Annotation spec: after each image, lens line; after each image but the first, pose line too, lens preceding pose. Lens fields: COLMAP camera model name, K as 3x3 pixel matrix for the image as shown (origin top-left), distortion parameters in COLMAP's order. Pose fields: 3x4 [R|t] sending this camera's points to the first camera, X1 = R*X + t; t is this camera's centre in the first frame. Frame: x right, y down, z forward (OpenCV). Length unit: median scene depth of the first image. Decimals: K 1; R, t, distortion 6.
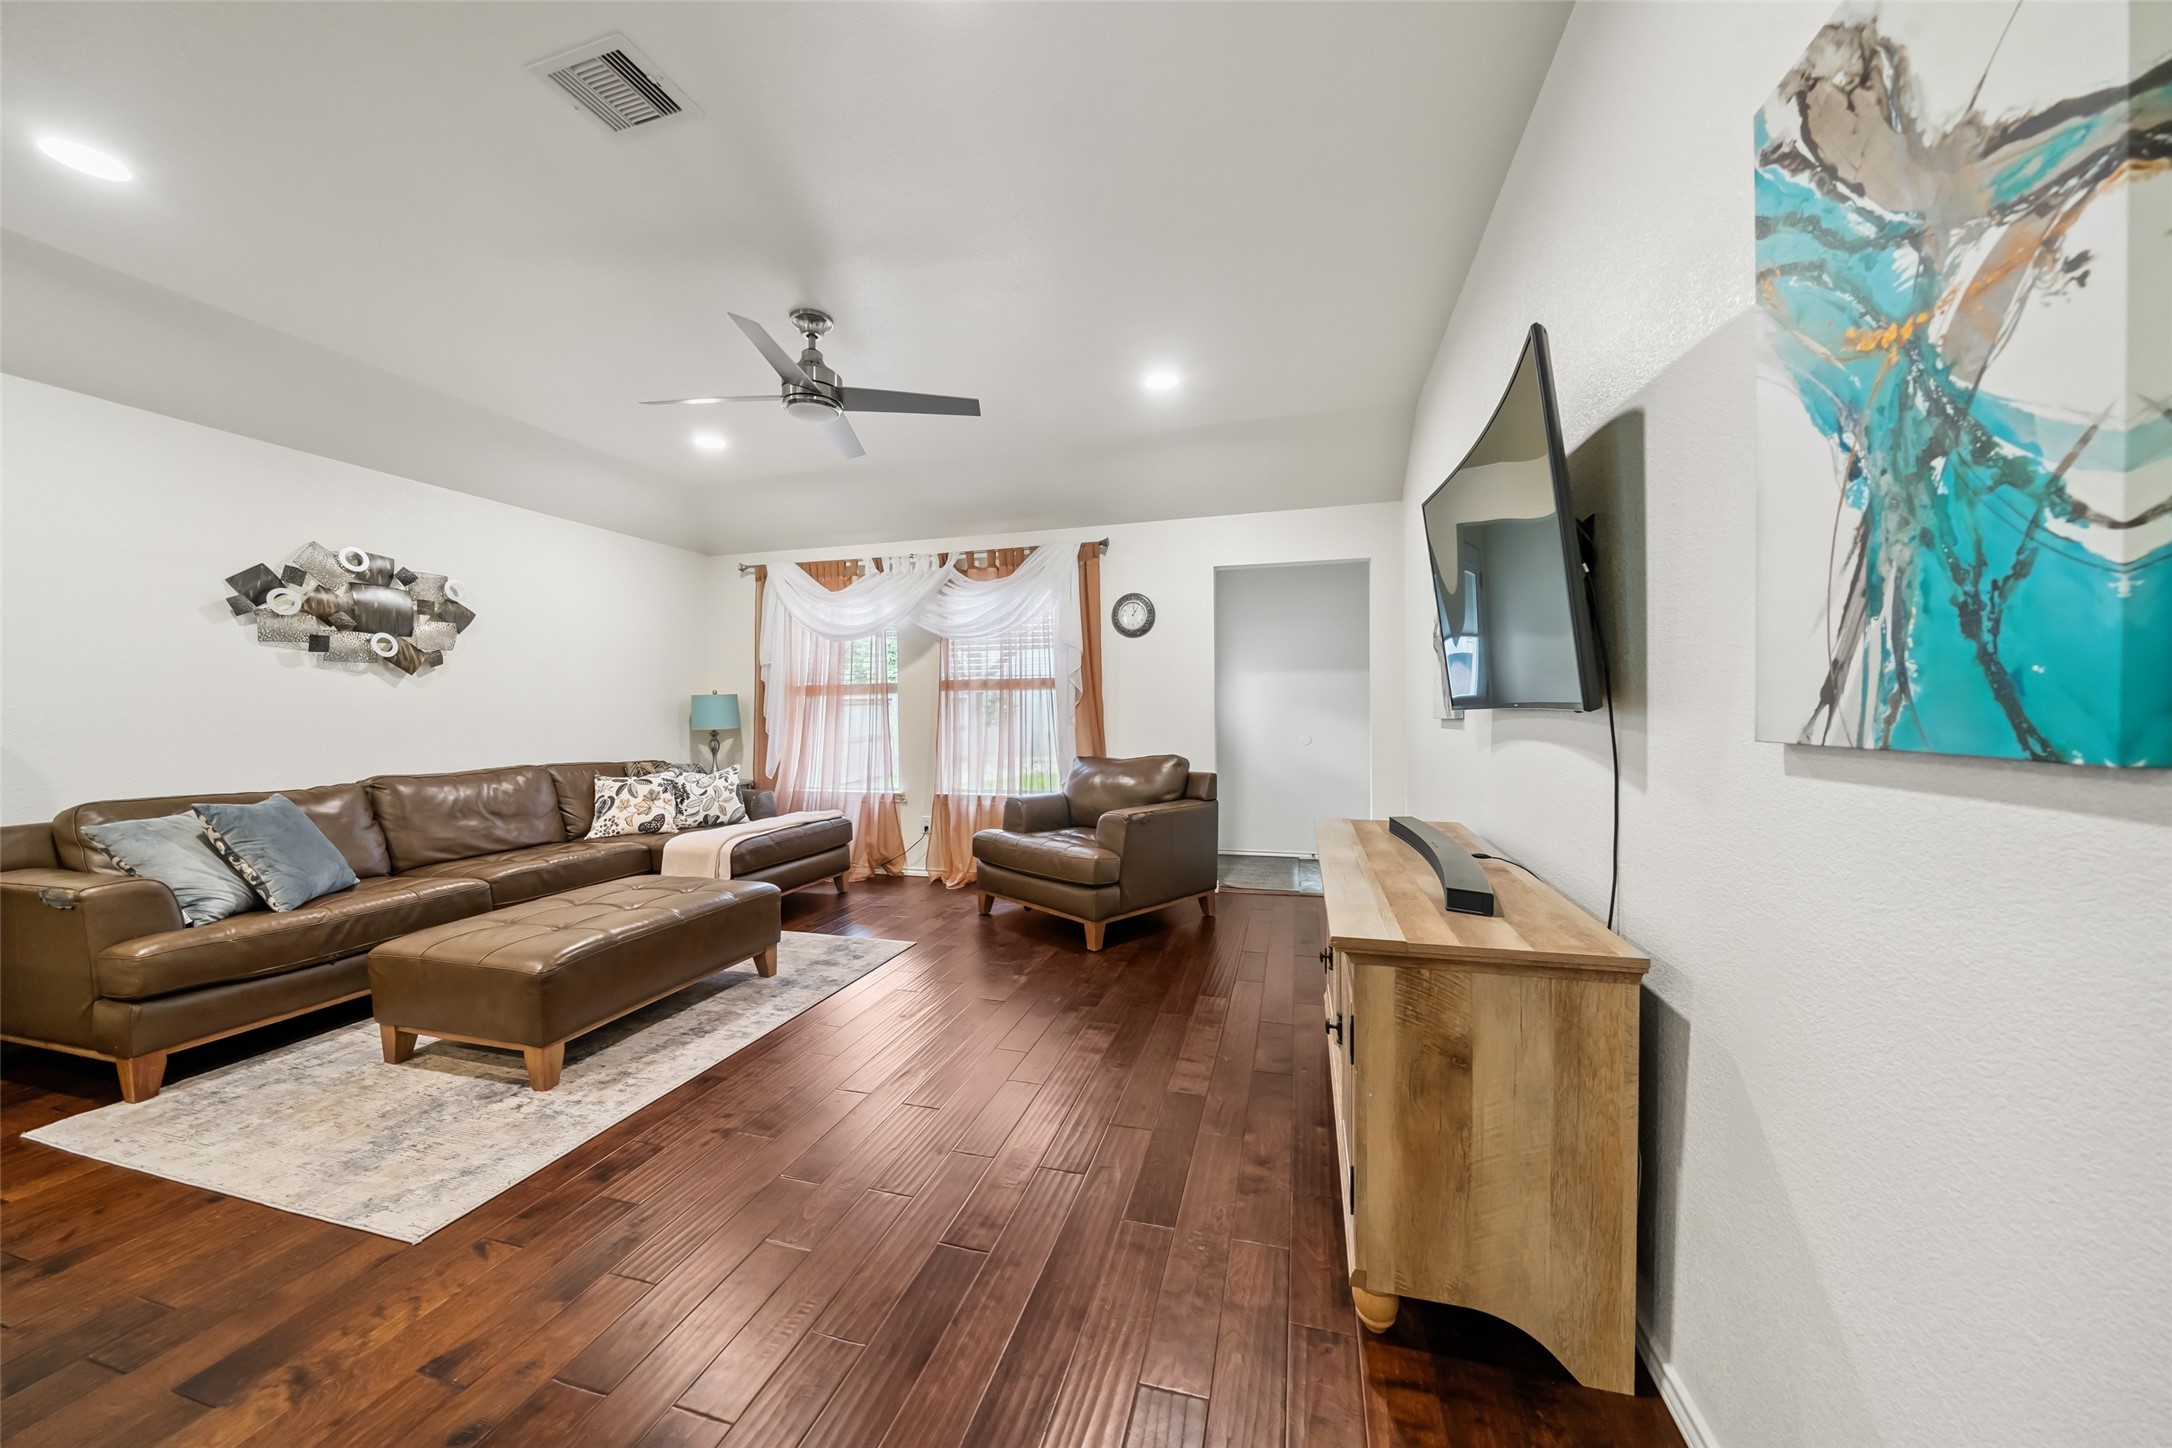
lens RADIAL K [[755.2, 0, 1090.1], [0, 755.2, 723.0], [0, 0, 1]] dist [-0.004931, -0.000019]
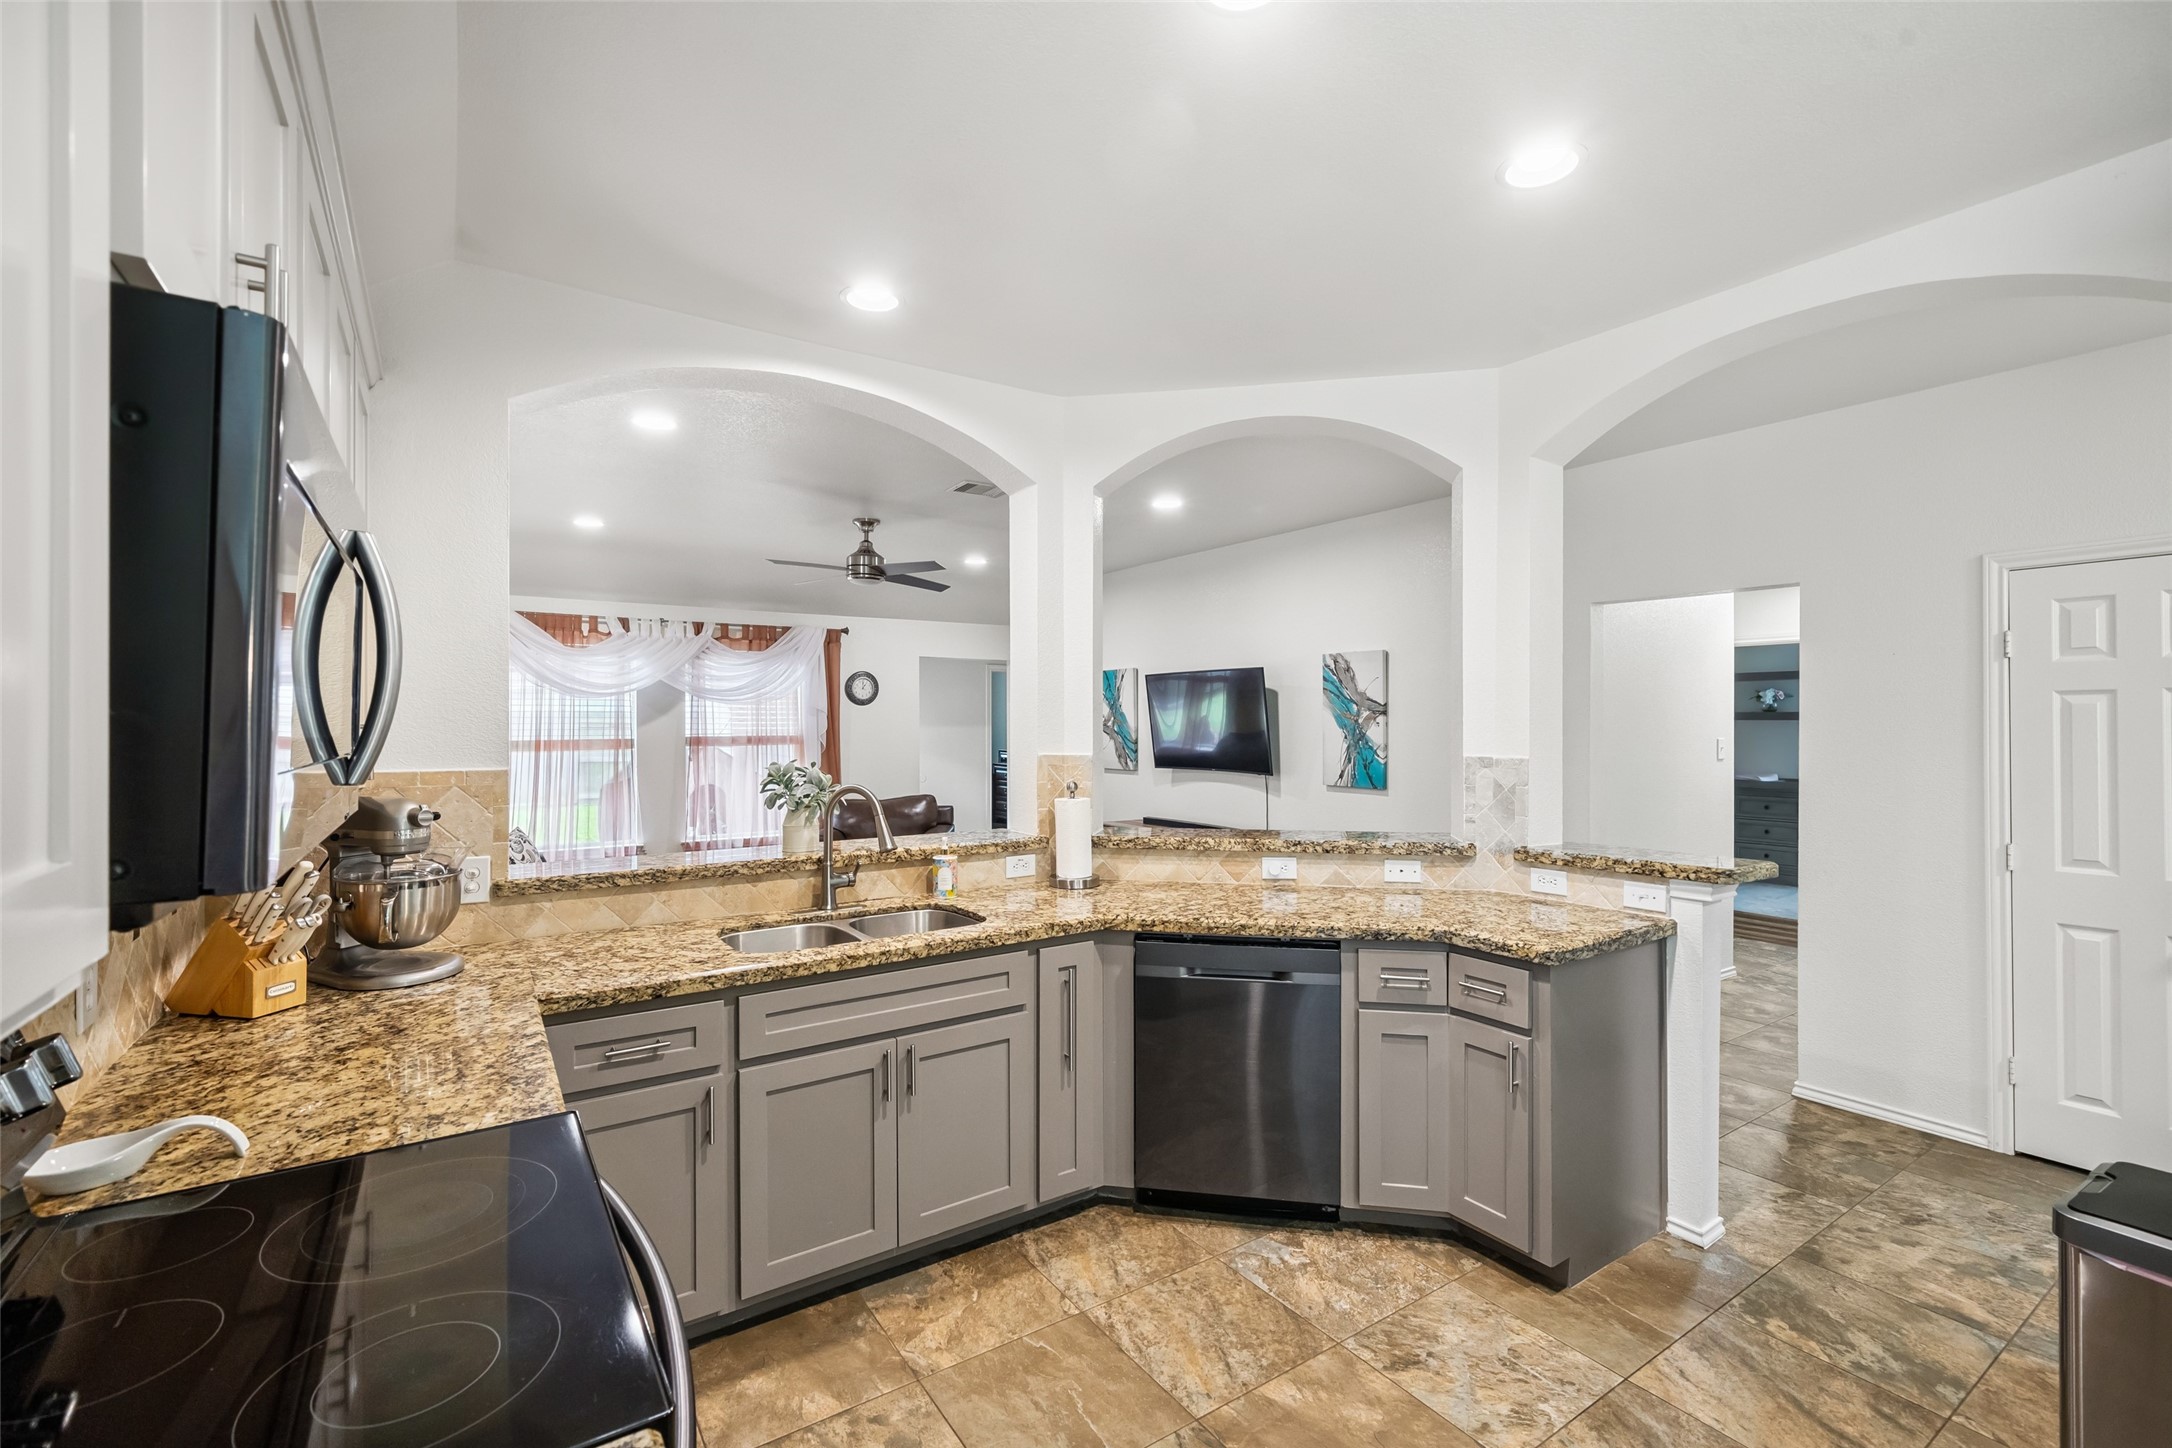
lens RADIAL K [[940.9, 0, 1087.5], [0, 940.9, 717.6], [0, 0, 1]] dist [-0.000823, 0.000059]
pose [[0.647696, 0.010470, 0.761827, -1.039902], [0.005501, 0.999815, -0.018417, -0.066903], [-0.761879, 0.016119, 0.647518, -0.389053]]
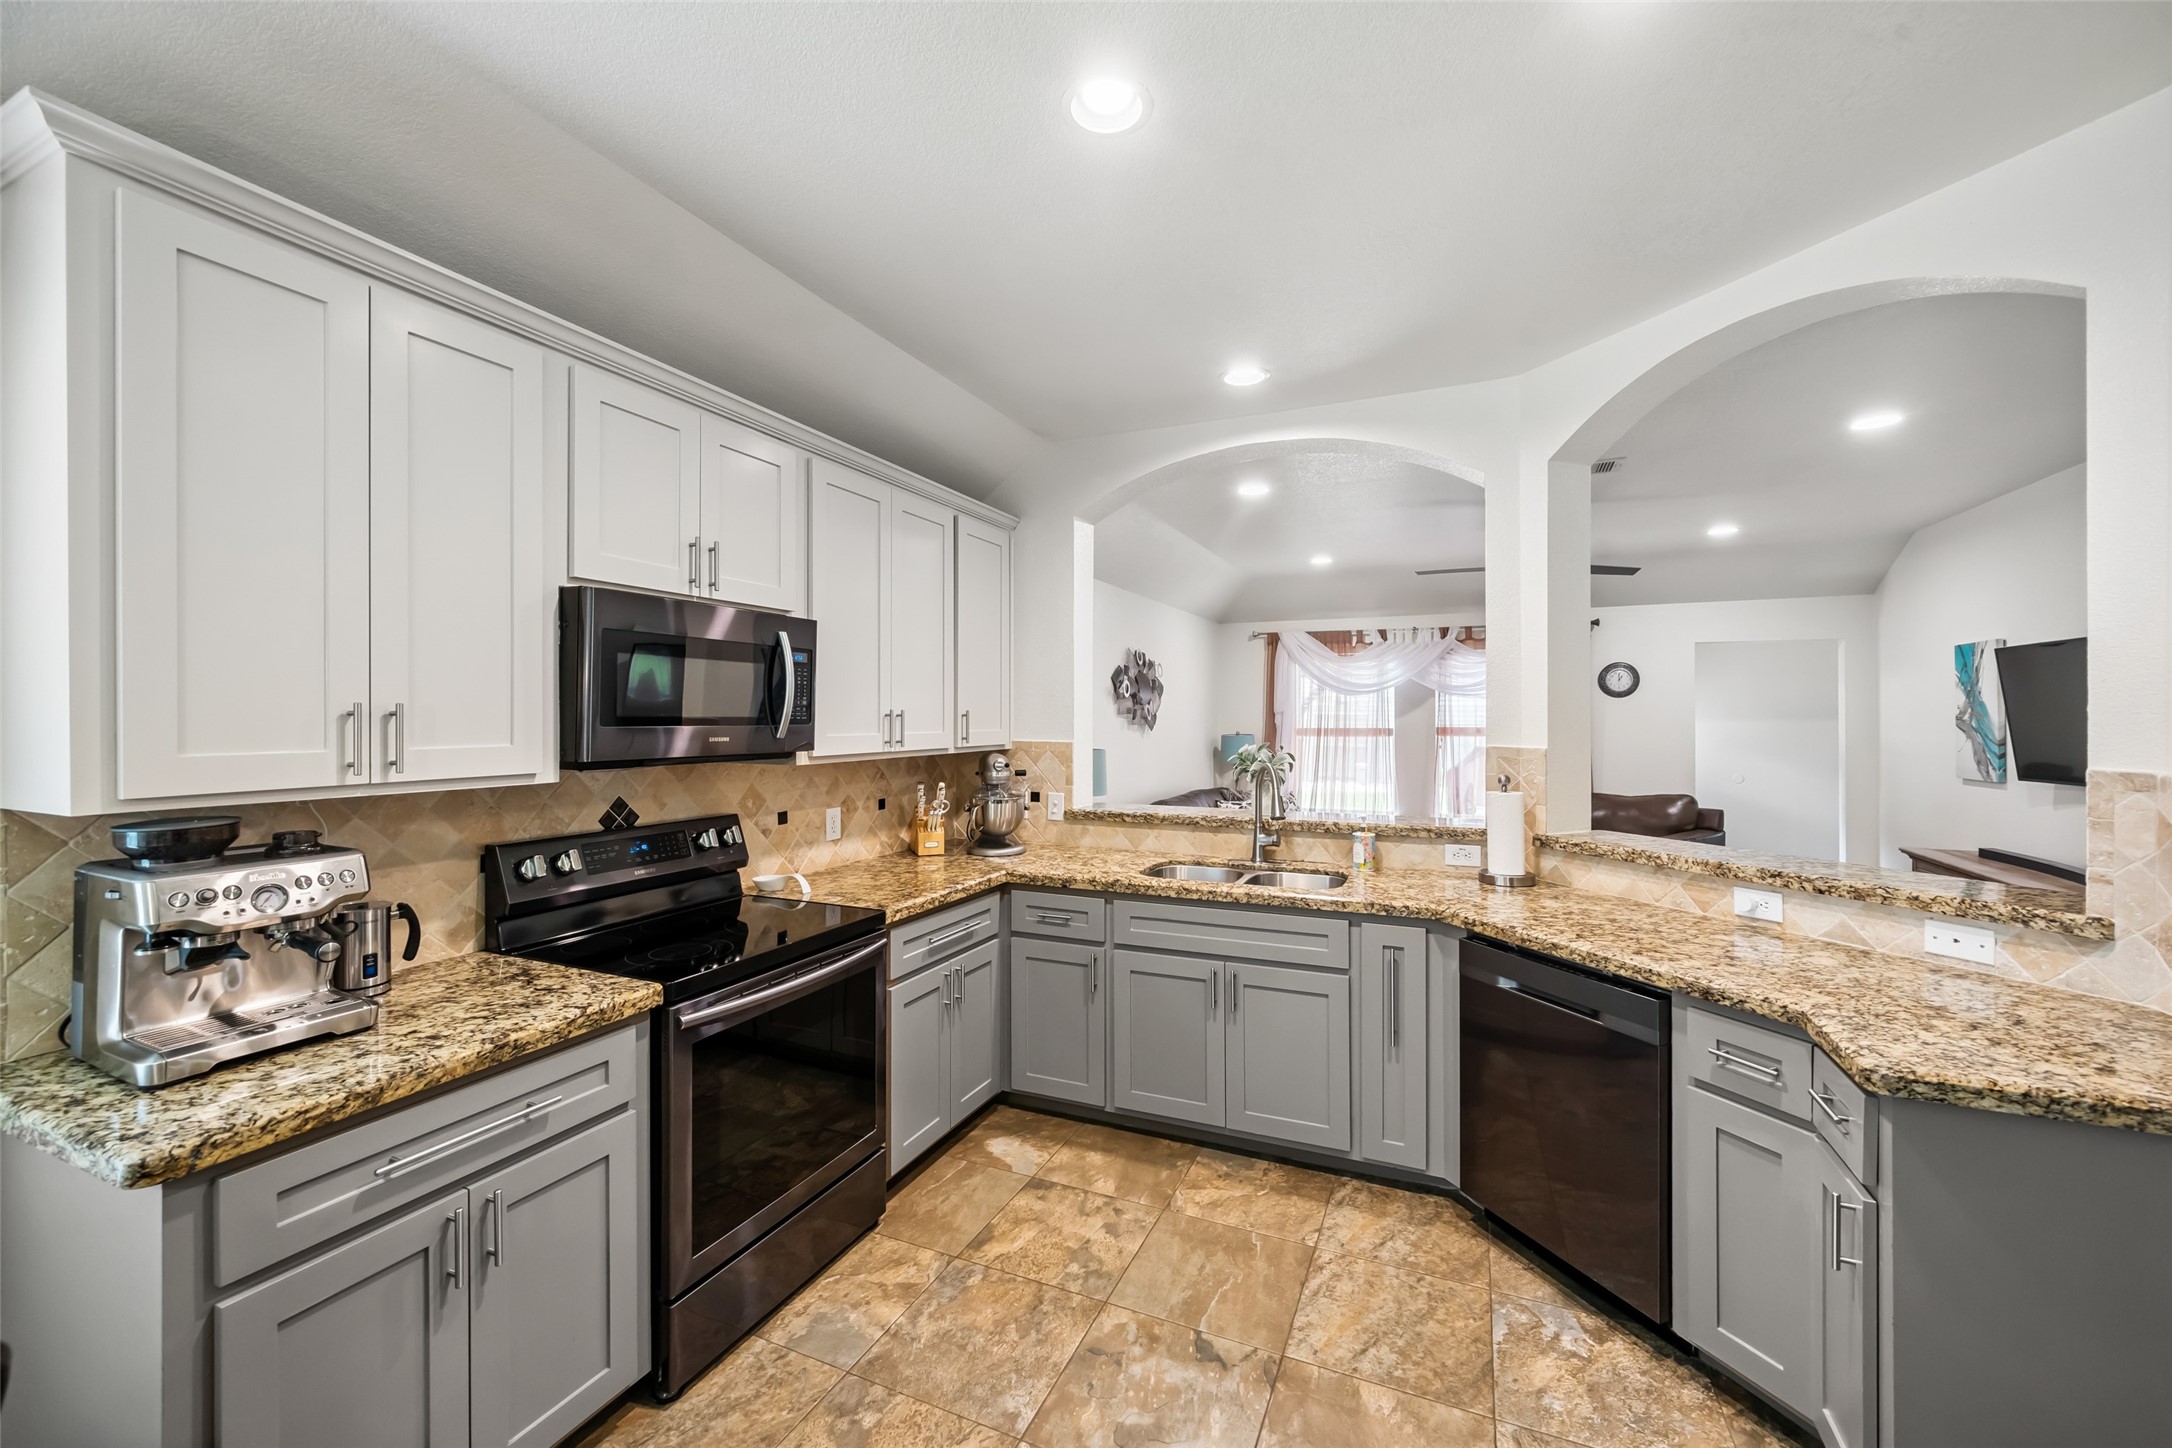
lens RADIAL K [[857.8, 0, 1096.5], [0, 857.8, 711.3], [0, 0, 1]] dist [-0.001973, 0.000002]
pose [[0.990490, 0.008132, -0.137342, -0.682106], [-0.010450, 0.999815, -0.016170, -0.064536], [0.137185, 0.017452, 0.990392, -0.599852]]
